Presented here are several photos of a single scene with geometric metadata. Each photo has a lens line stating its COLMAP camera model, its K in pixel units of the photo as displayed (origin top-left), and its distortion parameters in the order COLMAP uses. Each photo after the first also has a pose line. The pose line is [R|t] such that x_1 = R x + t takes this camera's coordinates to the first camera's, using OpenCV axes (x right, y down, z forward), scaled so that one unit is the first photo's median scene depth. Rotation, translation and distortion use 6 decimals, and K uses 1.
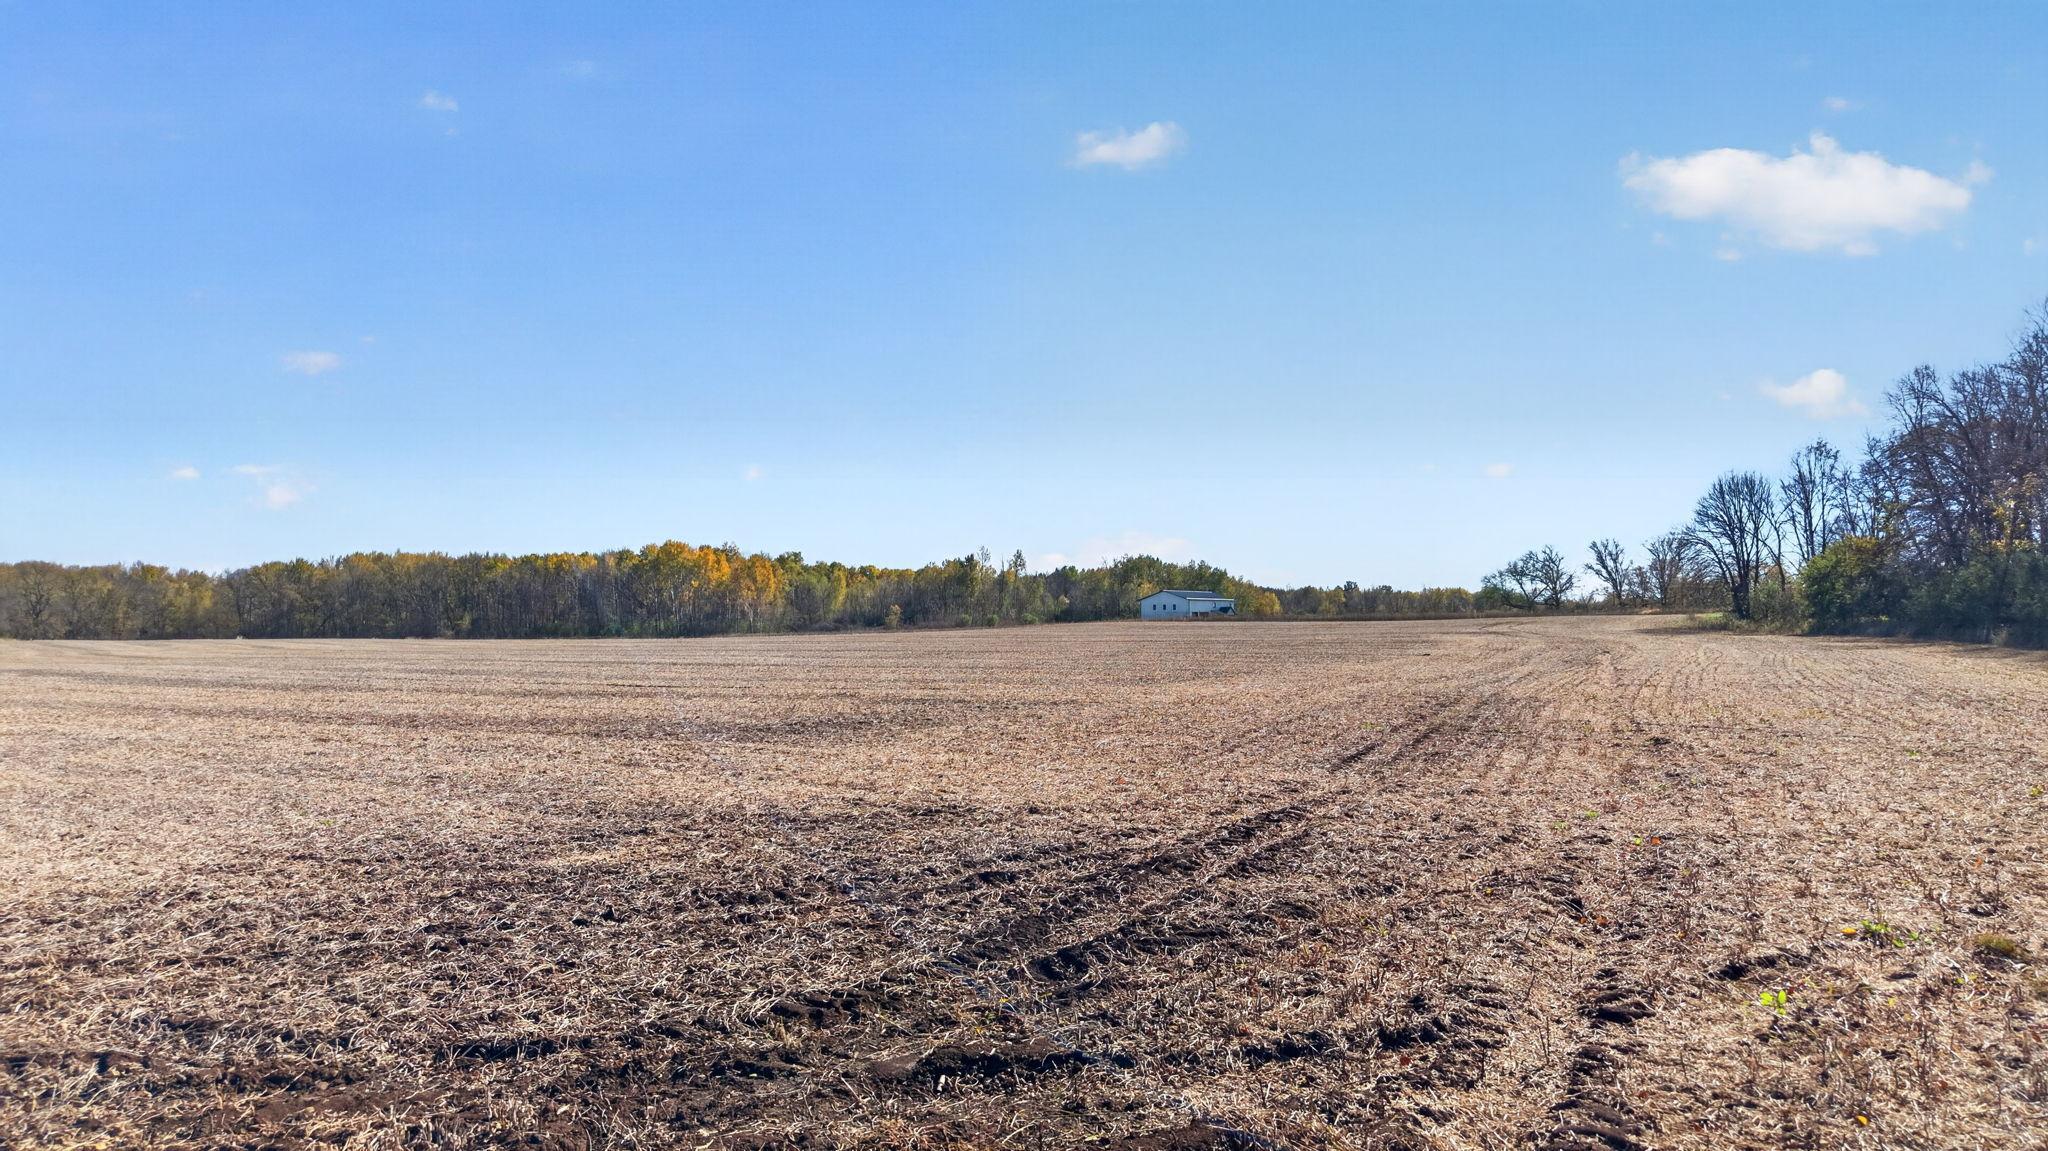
lens RADIAL K [[1323.0, 0, 1017.1], [0, 1323.0, 581.2], [0, 0, 1]] dist [-0.004089, 0.000441]
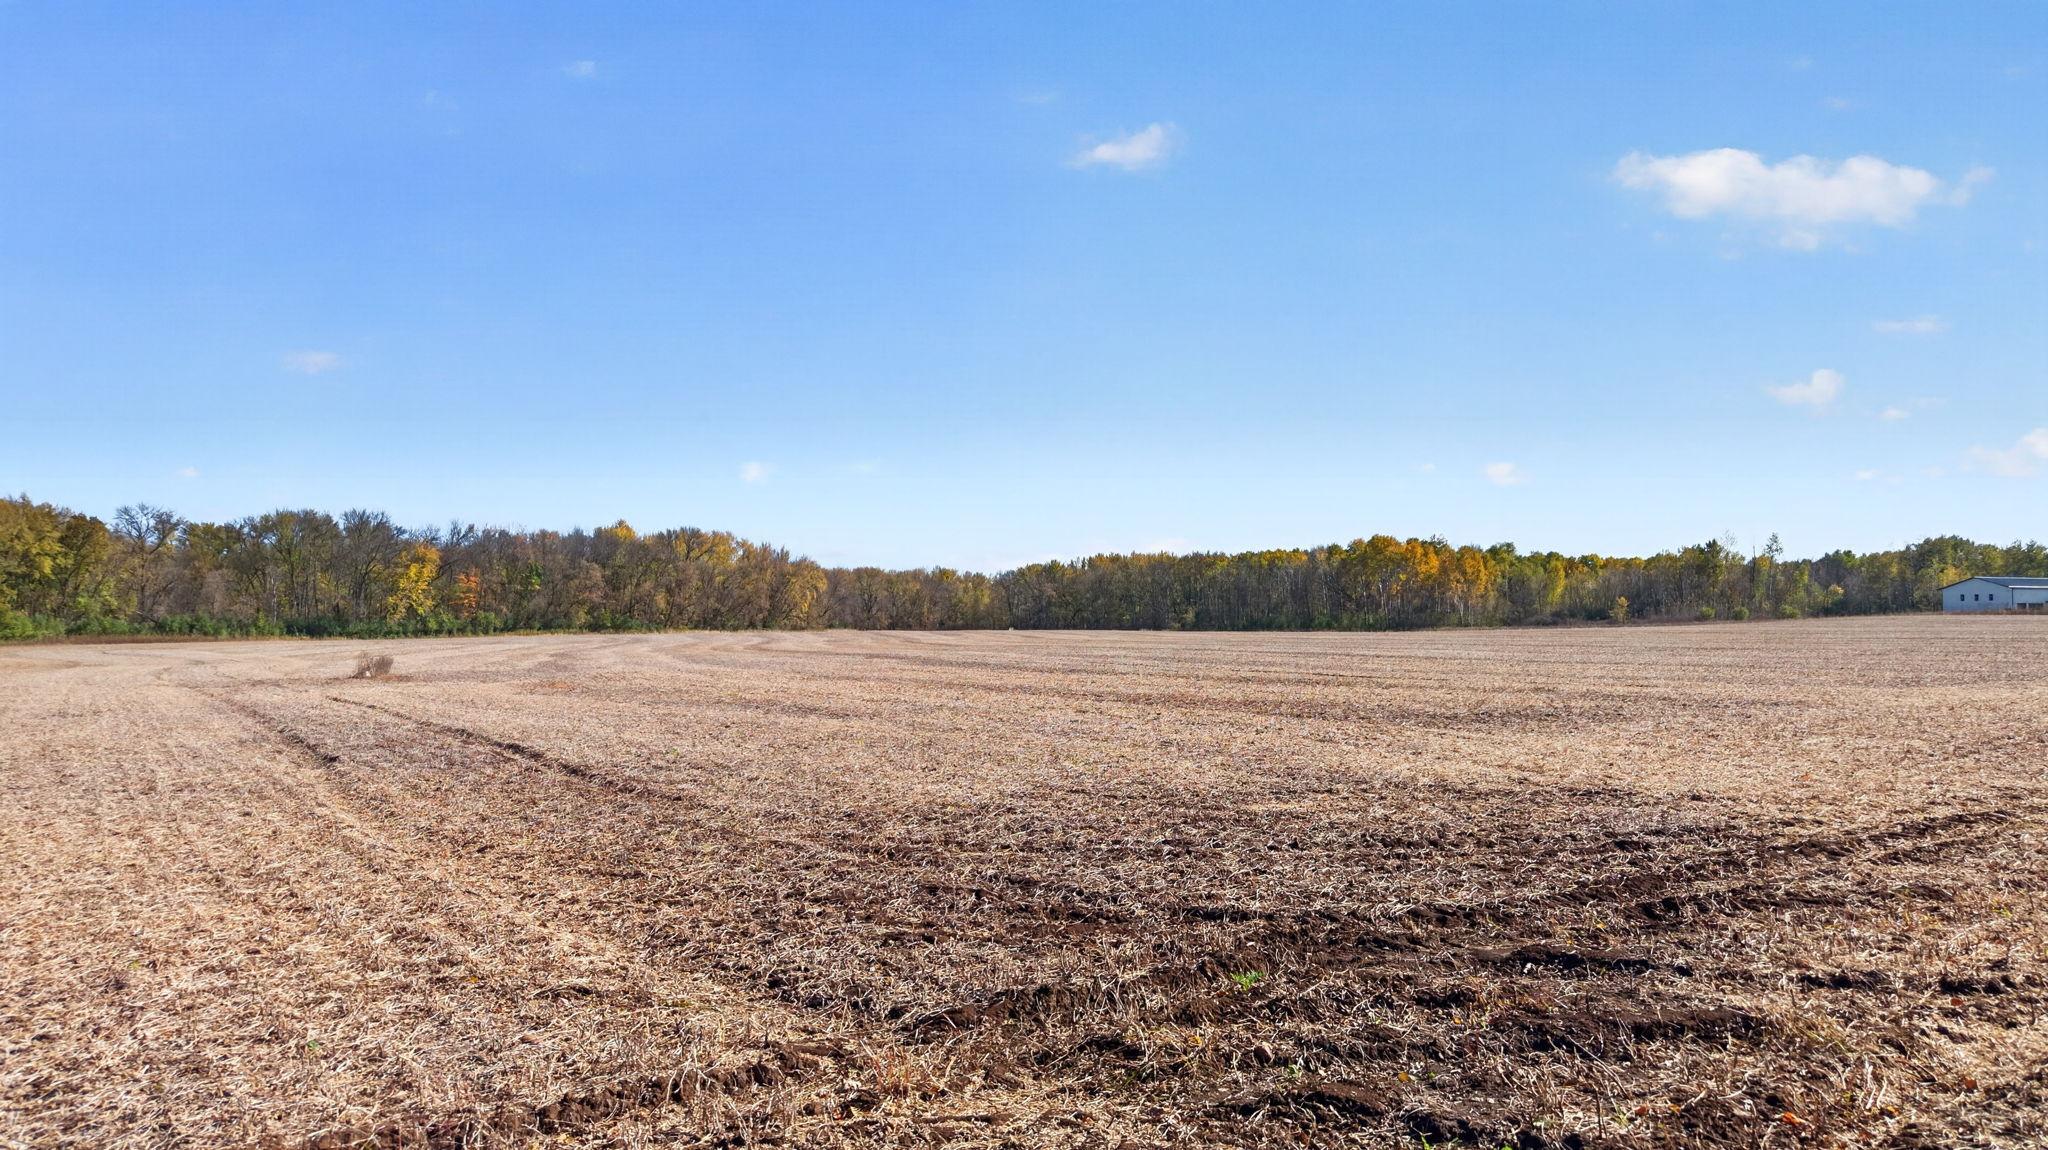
lens RADIAL K [[1323.0, 0, 1017.1], [0, 1323.0, 580.7], [0, 0, 1]] dist [-0.004089, 0.000441]
pose [[0.865346, -0.013583, -0.500991, 0.040133], [0.015887, 0.999874, 0.000332, -0.003405], [0.500923, -0.008247, 0.865453, -0.093227]]
